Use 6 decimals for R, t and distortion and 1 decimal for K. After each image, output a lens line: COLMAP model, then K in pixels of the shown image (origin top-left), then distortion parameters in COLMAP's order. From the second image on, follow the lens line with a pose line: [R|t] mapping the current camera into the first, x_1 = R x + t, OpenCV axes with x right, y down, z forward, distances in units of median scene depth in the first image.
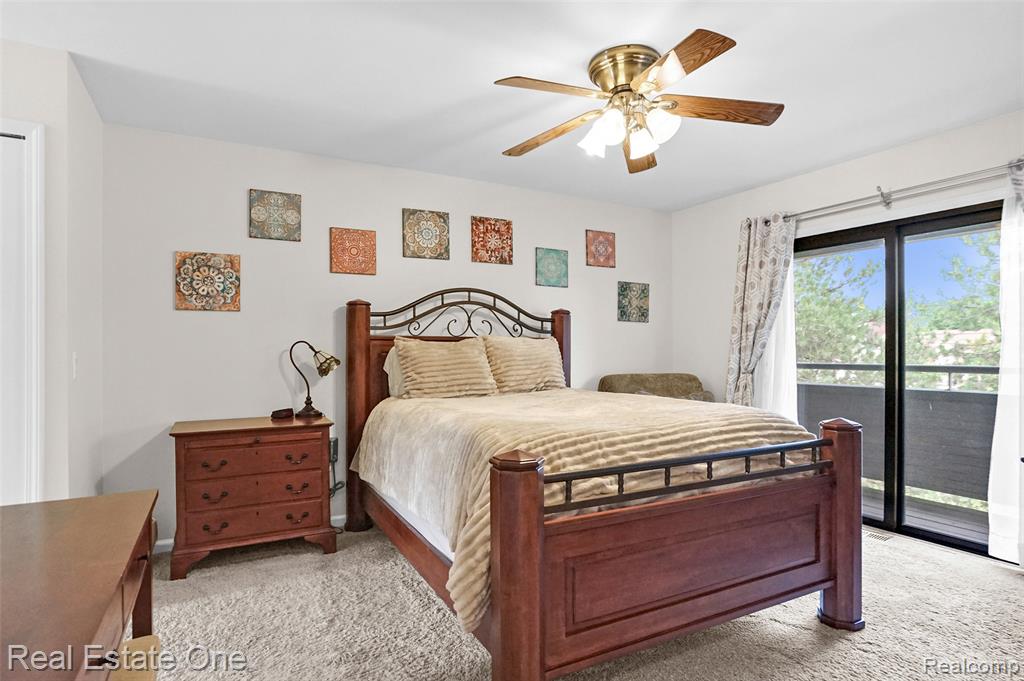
lens RADIAL K [[521.5, 0, 512.0], [0, 521.5, 353.7], [0, 0, 1]] dist [-0.008576, 0.000830]
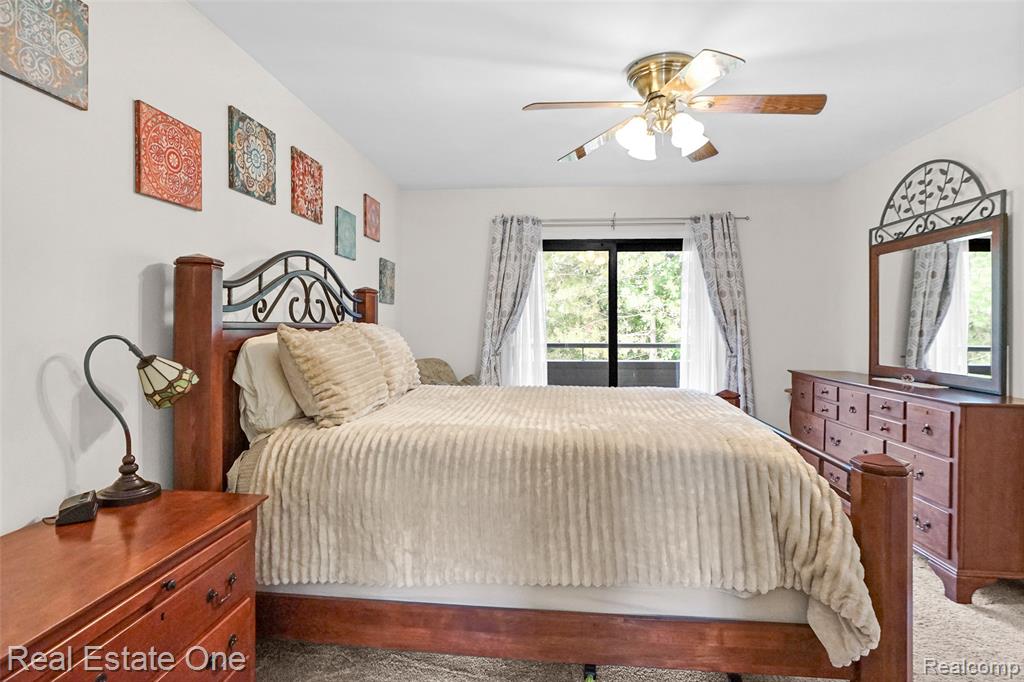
lens RADIAL K [[515.8, 0, 510.7], [0, 515.8, 321.8], [0, 0, 1]] dist [0.000790, 0.001362]
pose [[0.590811, 0.001088, 0.806809, -0.471311], [0.014446, 0.999825, -0.011926, -0.021872], [-0.806680, 0.018702, 0.590692, 0.385458]]
